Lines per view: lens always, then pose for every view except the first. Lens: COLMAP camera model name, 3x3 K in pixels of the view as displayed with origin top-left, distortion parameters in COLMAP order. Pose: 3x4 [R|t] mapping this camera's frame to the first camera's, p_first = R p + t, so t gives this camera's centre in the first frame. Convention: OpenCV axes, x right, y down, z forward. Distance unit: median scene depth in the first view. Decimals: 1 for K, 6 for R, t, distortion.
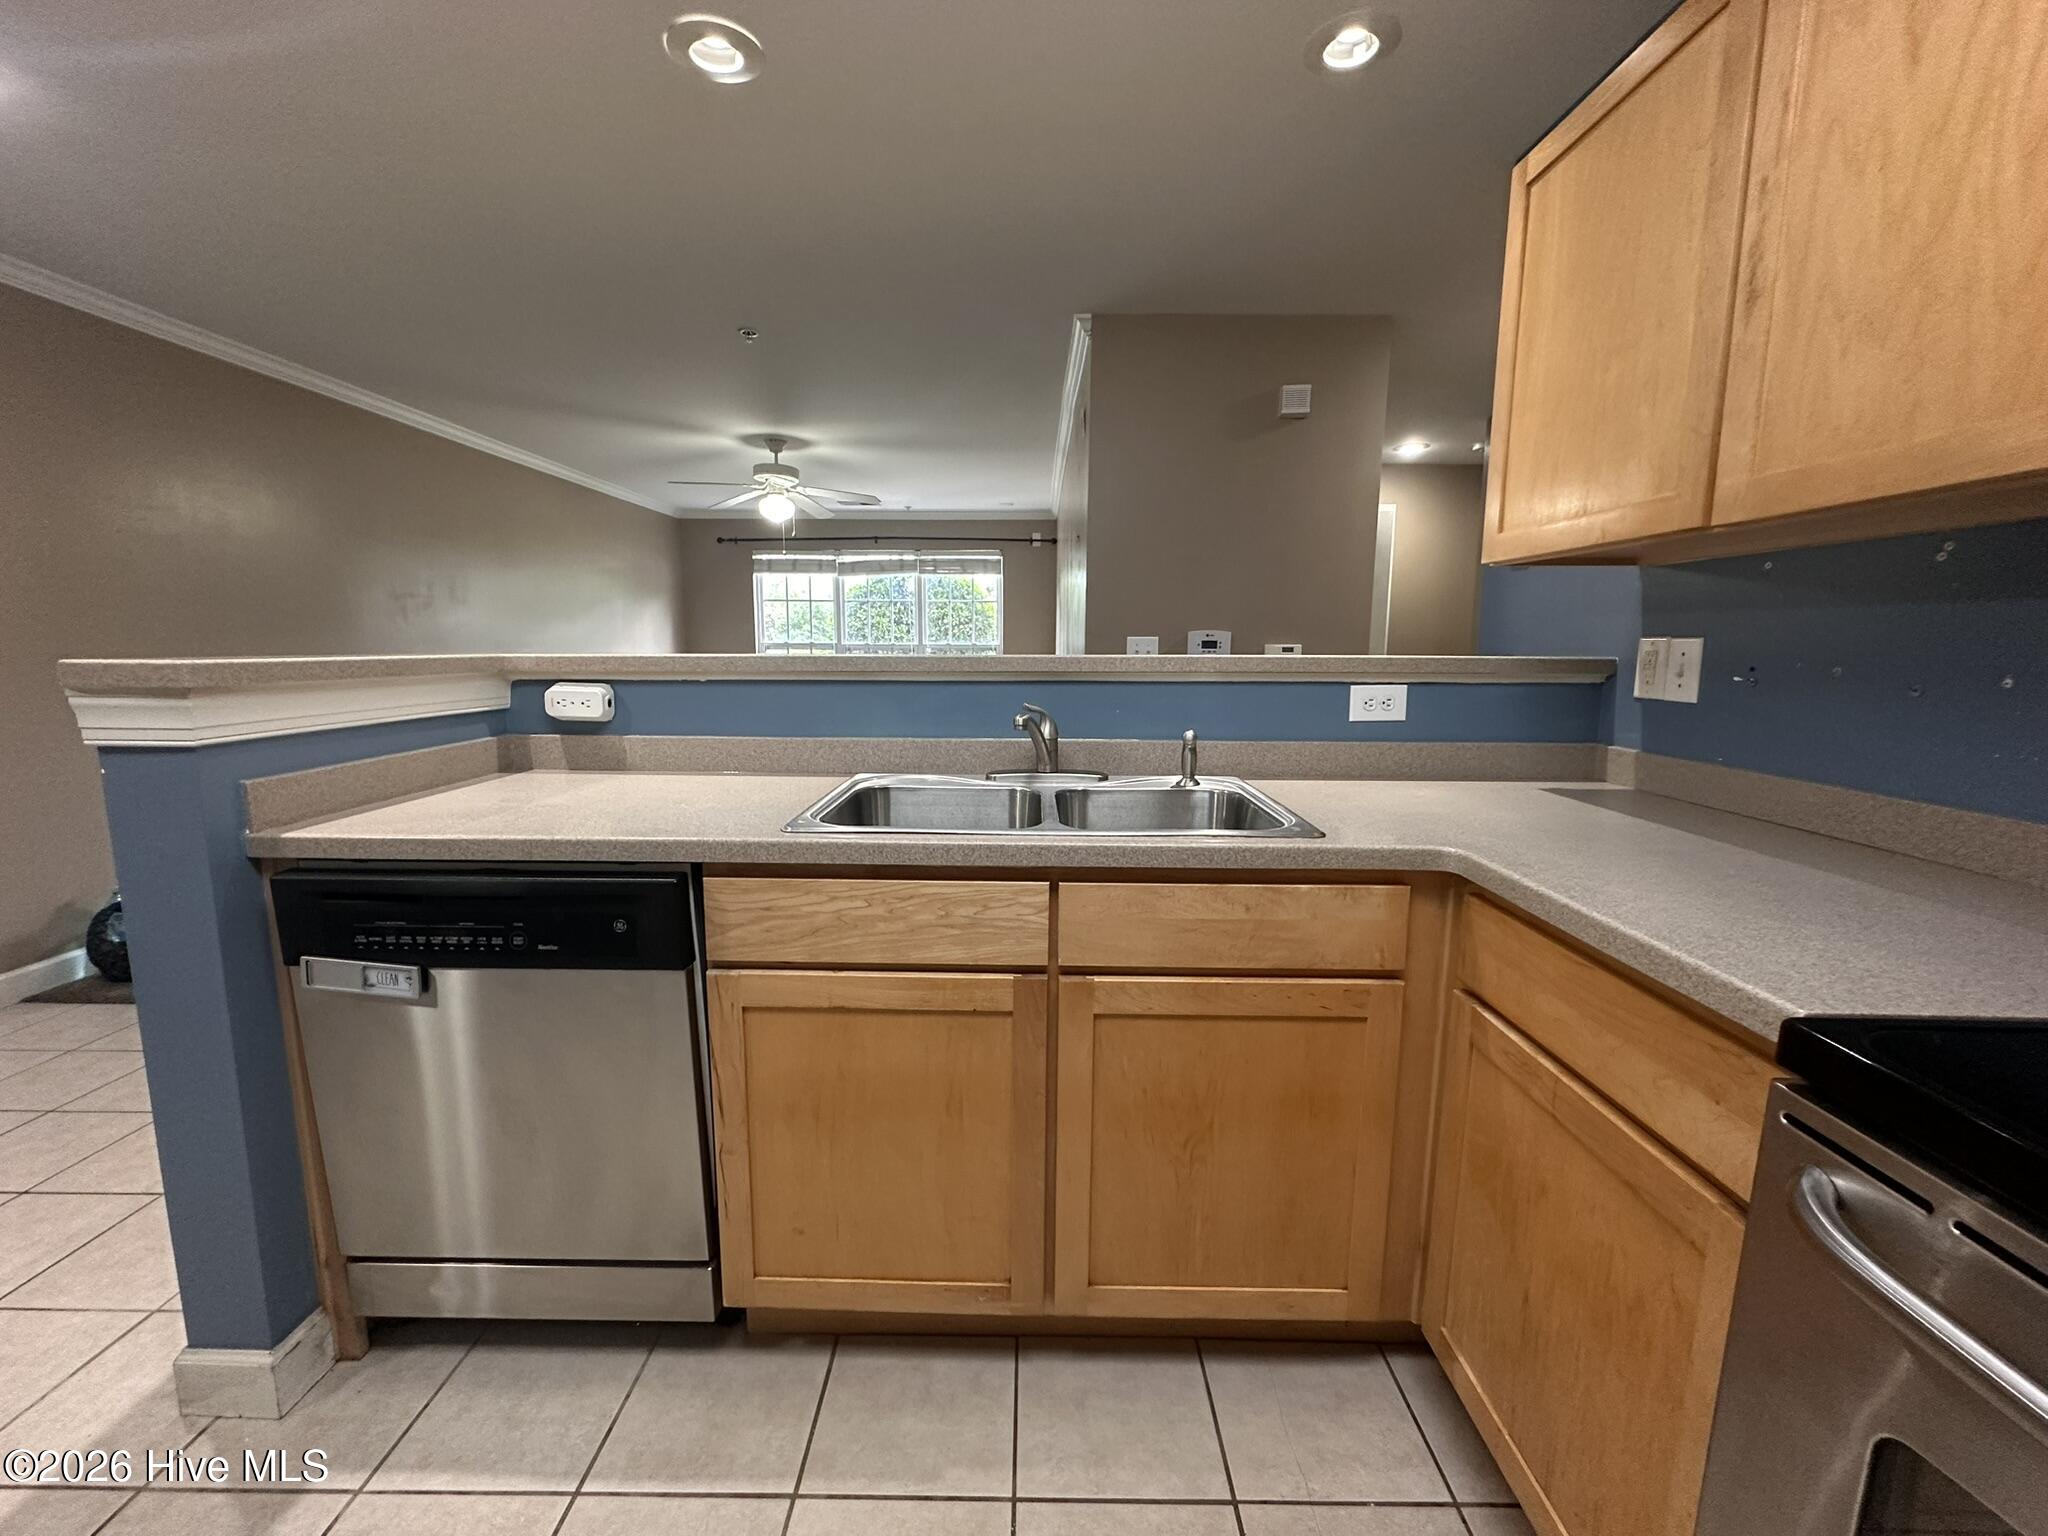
lens RADIAL K [[819.8, 0, 1022.6], [0, 819.8, 767.4], [0, 0, 1]] dist [-0.003290, 0.000914]
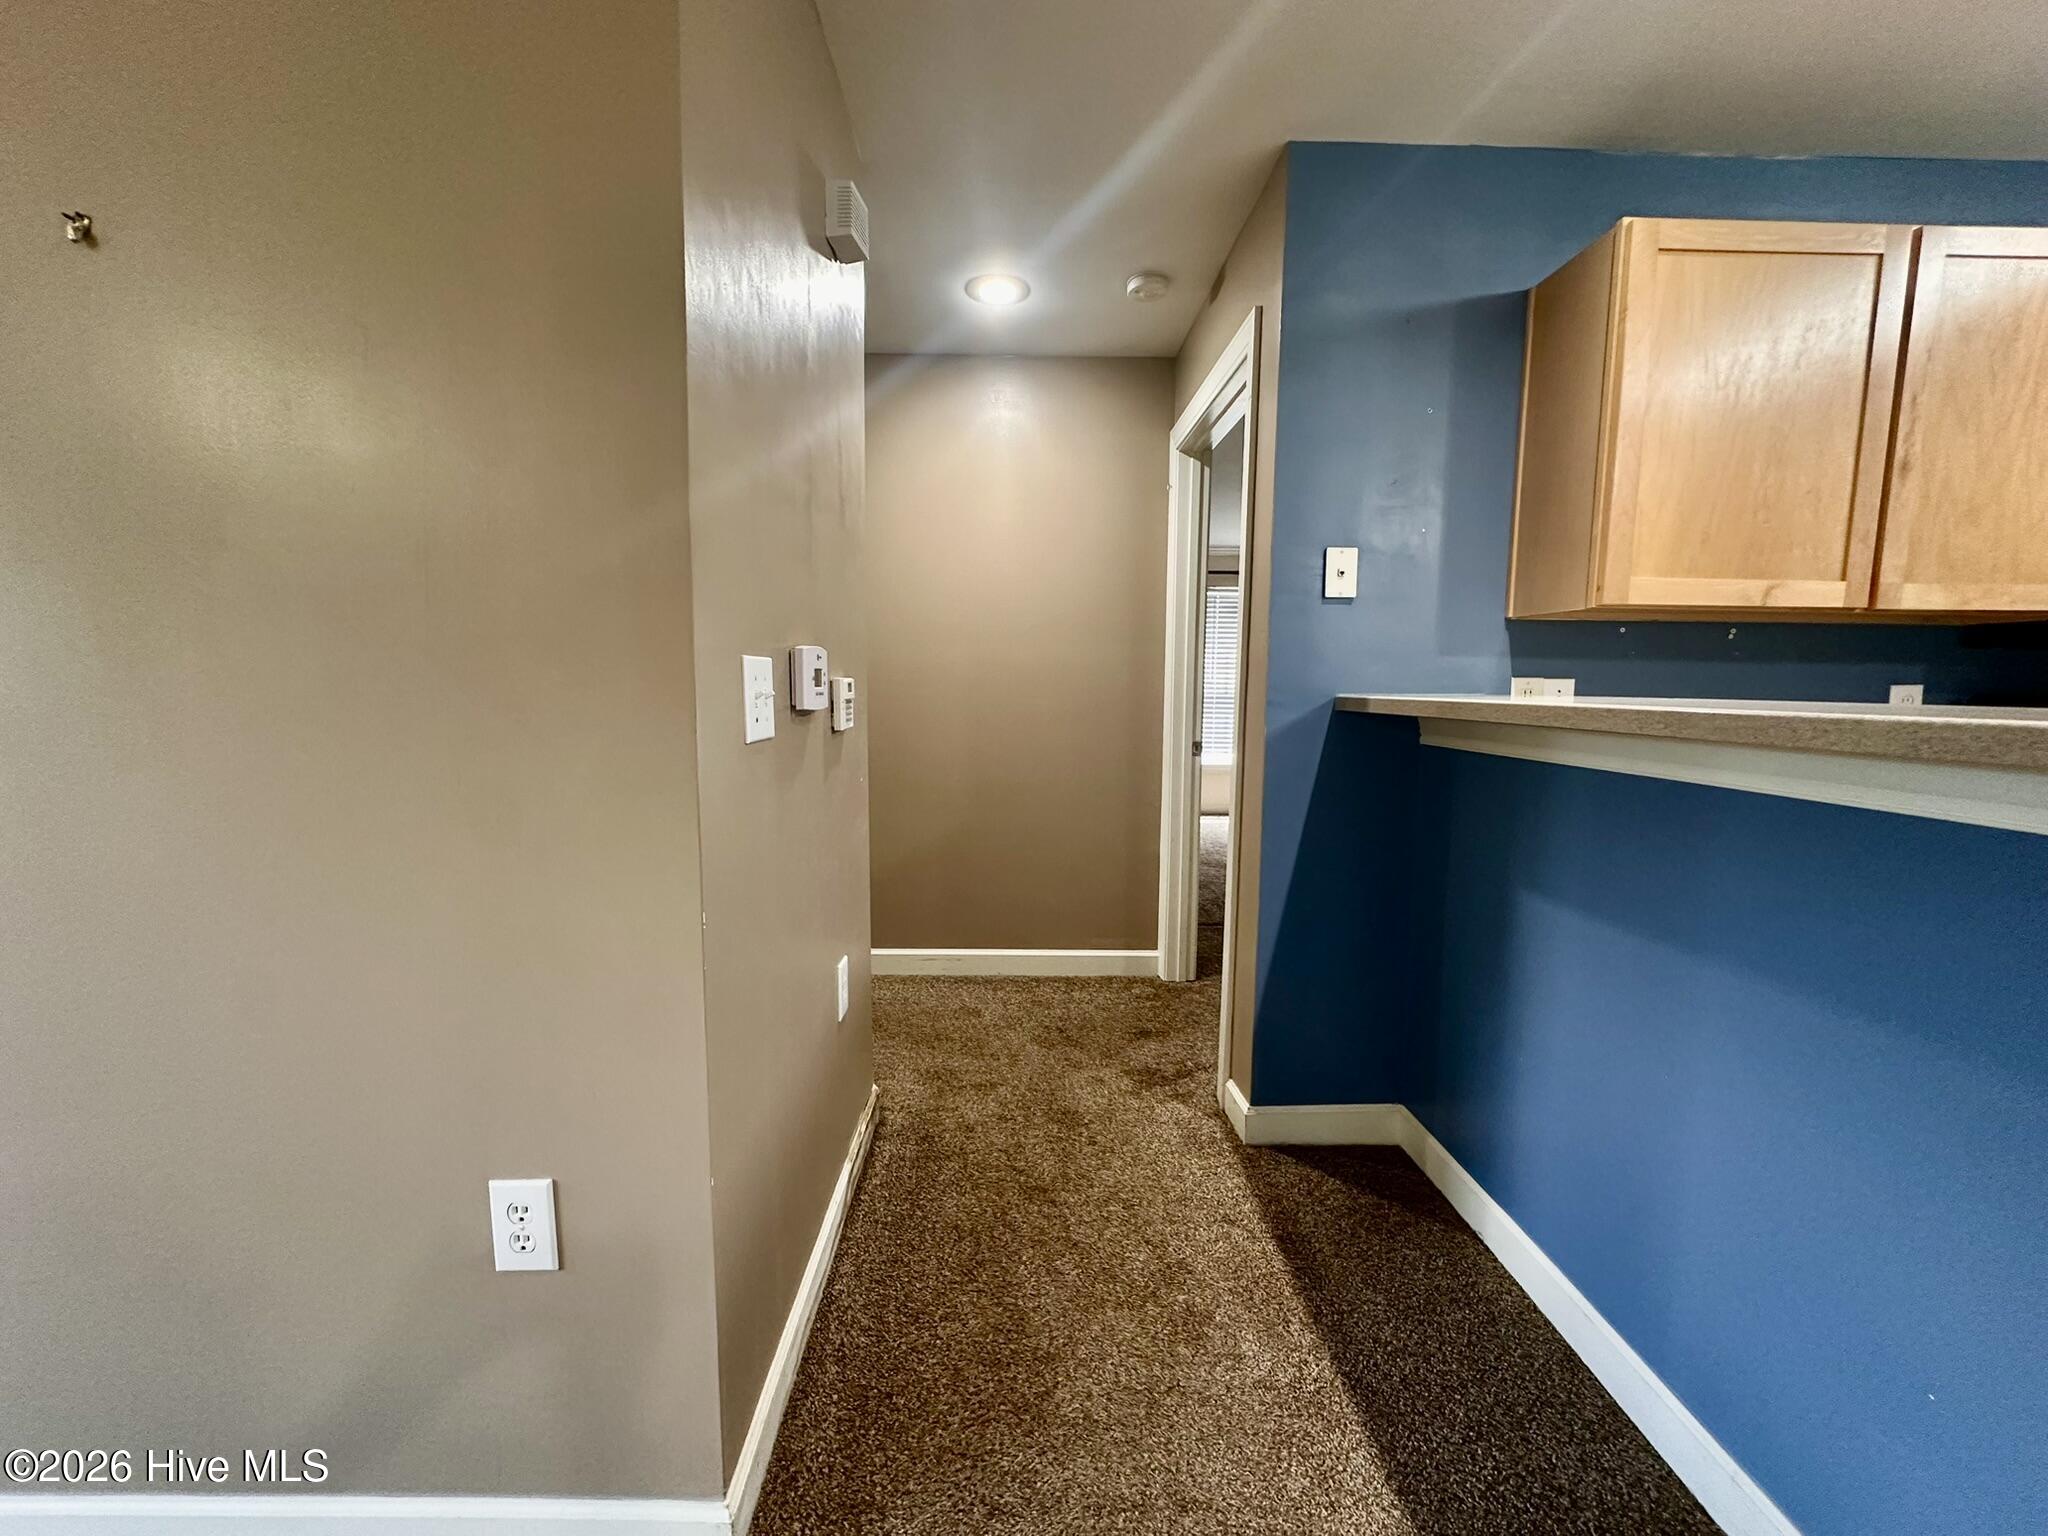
lens RADIAL K [[819.8, 0, 1022.5], [0, 819.8, 767.2], [0, 0, 1]] dist [-0.003290, 0.000914]
pose [[-0.021335, -0.111099, 0.993580, -0.403345], [0.139104, 0.983810, 0.112993, -0.244045], [-0.990048, 0.140622, -0.005536, 1.598481]]
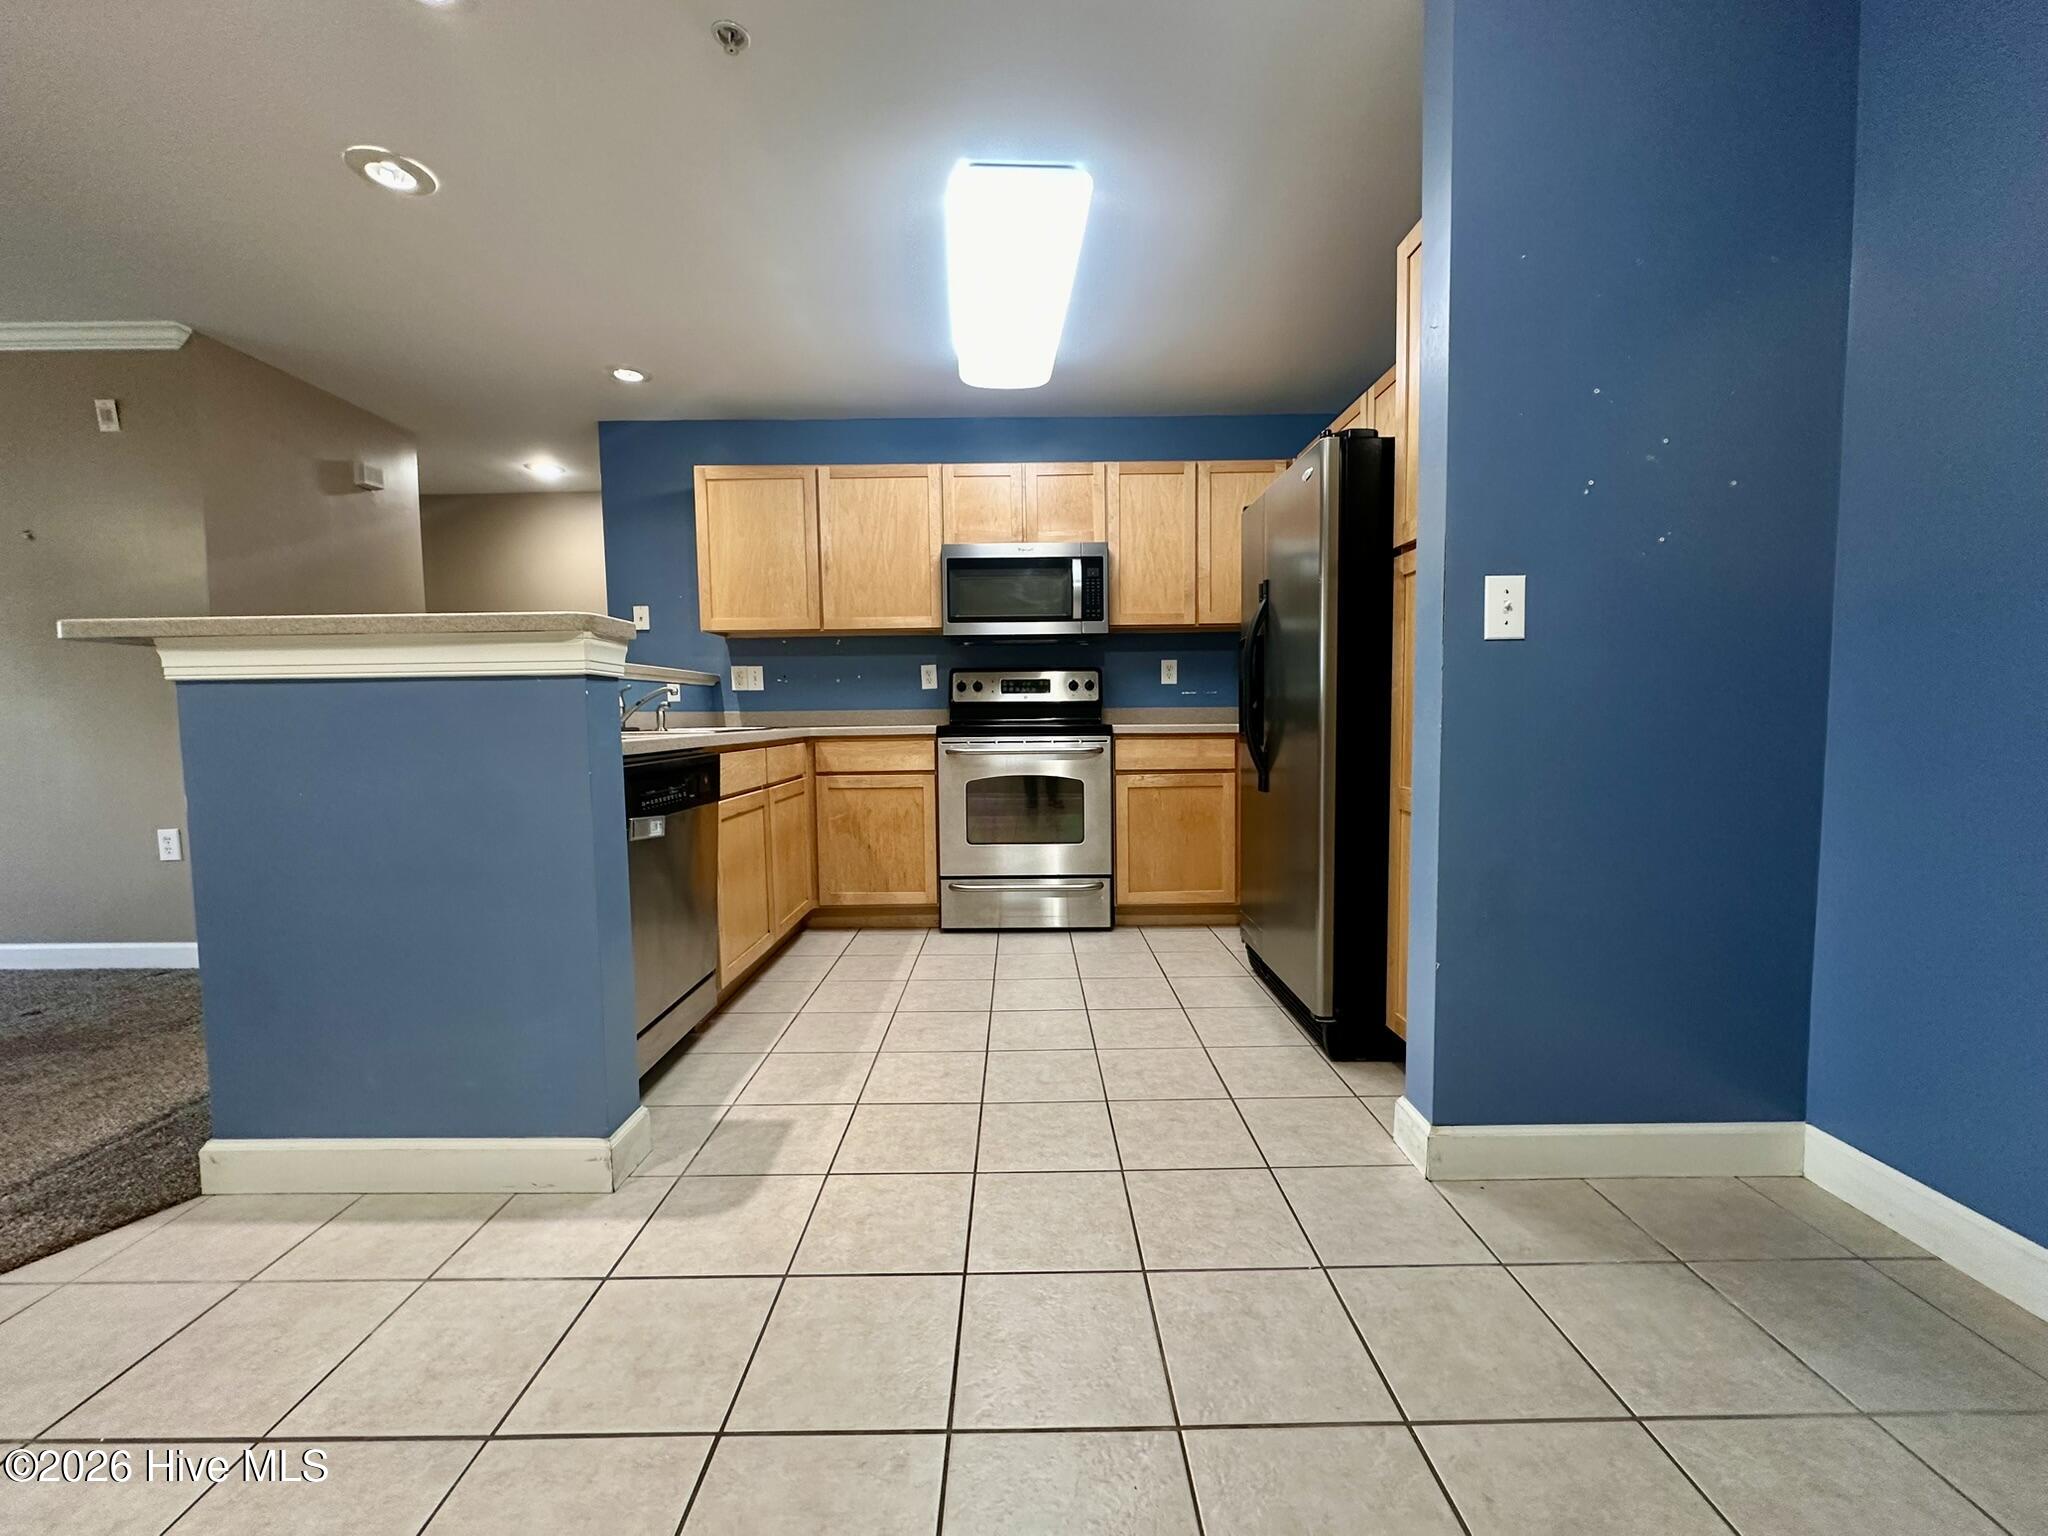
lens RADIAL K [[819.8, 0, 1020.2], [0, 819.8, 767.3], [0, 0, 1]] dist [-0.003290, 0.000914]
pose [[-0.010206, -0.072899, 0.997287, -1.602394], [0.163817, 0.983743, 0.073585, 0.094180], [-0.986438, 0.164123, 0.001902, 0.171128]]
